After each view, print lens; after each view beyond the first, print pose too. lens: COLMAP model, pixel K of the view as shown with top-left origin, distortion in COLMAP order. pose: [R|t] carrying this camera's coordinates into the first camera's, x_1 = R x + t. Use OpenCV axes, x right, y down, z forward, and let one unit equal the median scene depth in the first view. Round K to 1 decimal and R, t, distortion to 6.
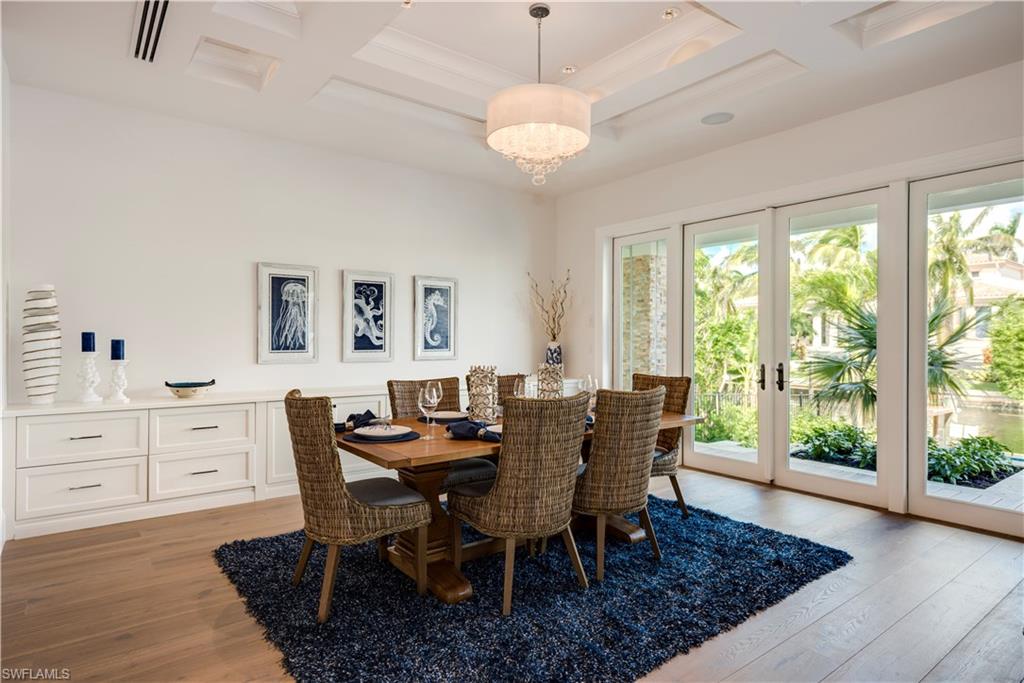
lens RADIAL K [[570.6, 0, 512.0], [0, 570.6, 341.5], [0, 0, 1]] dist [0.000350, 0.000056]
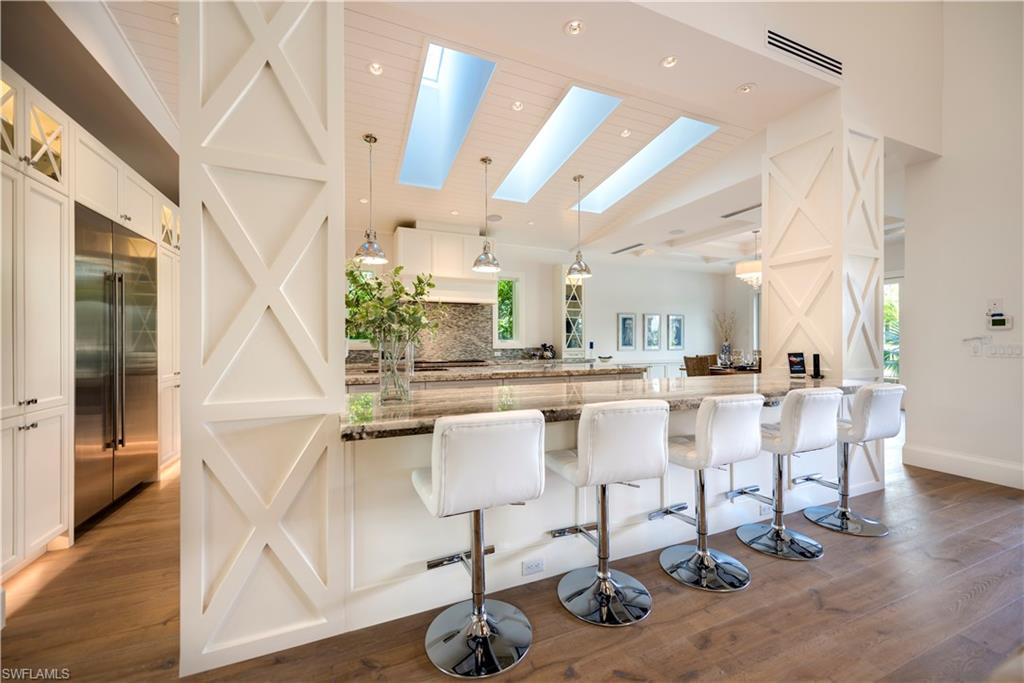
lens RADIAL K [[407.4, 0, 522.9], [0, 407.4, 343.4], [0, 0, 1]] dist [0.017300, -0.000069]
pose [[0.972409, -0.001874, -0.233277, -0.412669], [0.003278, 0.999979, 0.005629, -0.007433], [0.233261, -0.006239, 0.972394, -0.893444]]
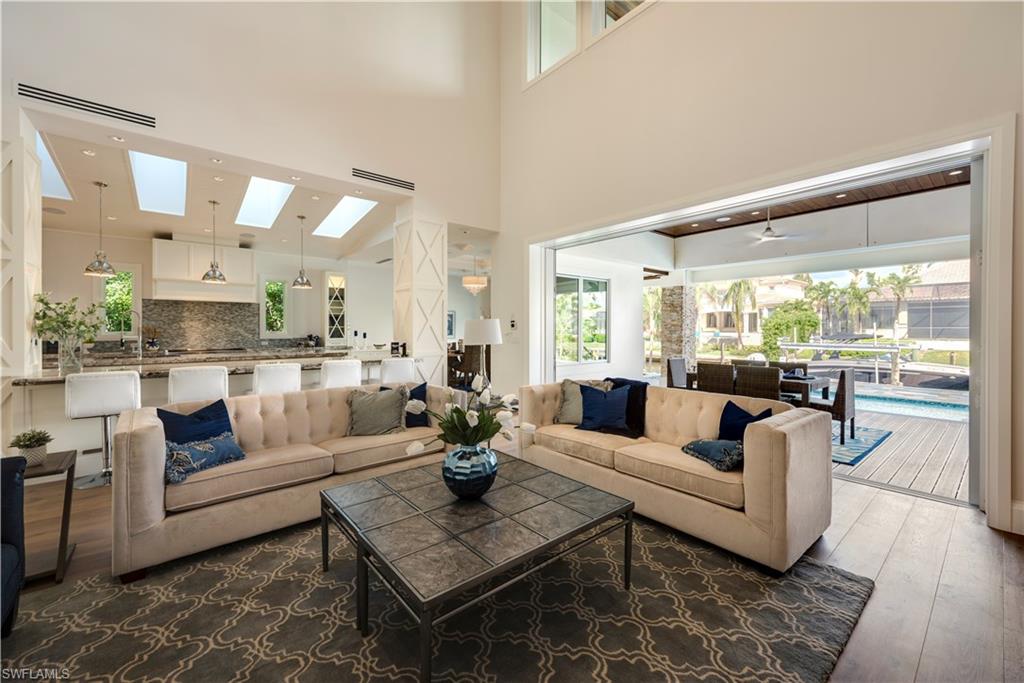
lens RADIAL K [[409.1, 0, 512.8], [0, 409.1, 328.7], [0, 0, 1]] dist [0.018181, 0.000071]
pose [[0.998575, 0.000477, 0.053358, 0.104887], [-0.000583, 0.999998, 0.001971, -0.027436], [-0.053357, -0.001999, 0.998573, -1.308912]]
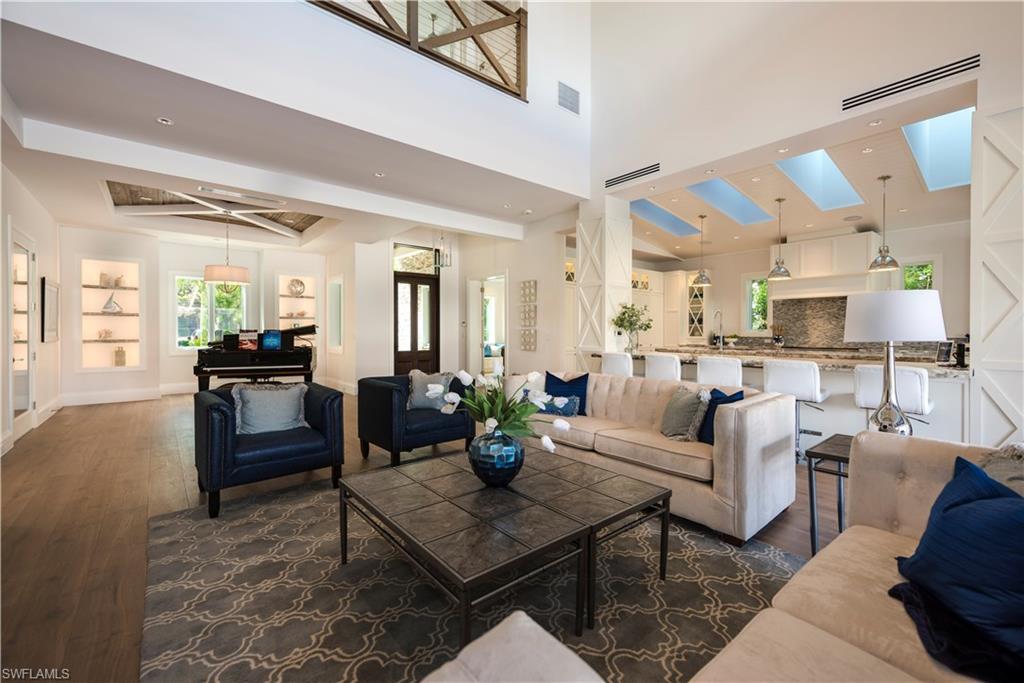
lens RADIAL K [[418.1, 0, 512.0], [0, 418.1, 341.5], [0, 0, 1]] dist [0.001497, 0.000158]
pose [[0.050806, 0.024981, -0.998396, 0.494465], [0.002882, 0.999679, 0.025160, -0.009393], [0.998704, -0.004156, 0.050718, -0.913688]]
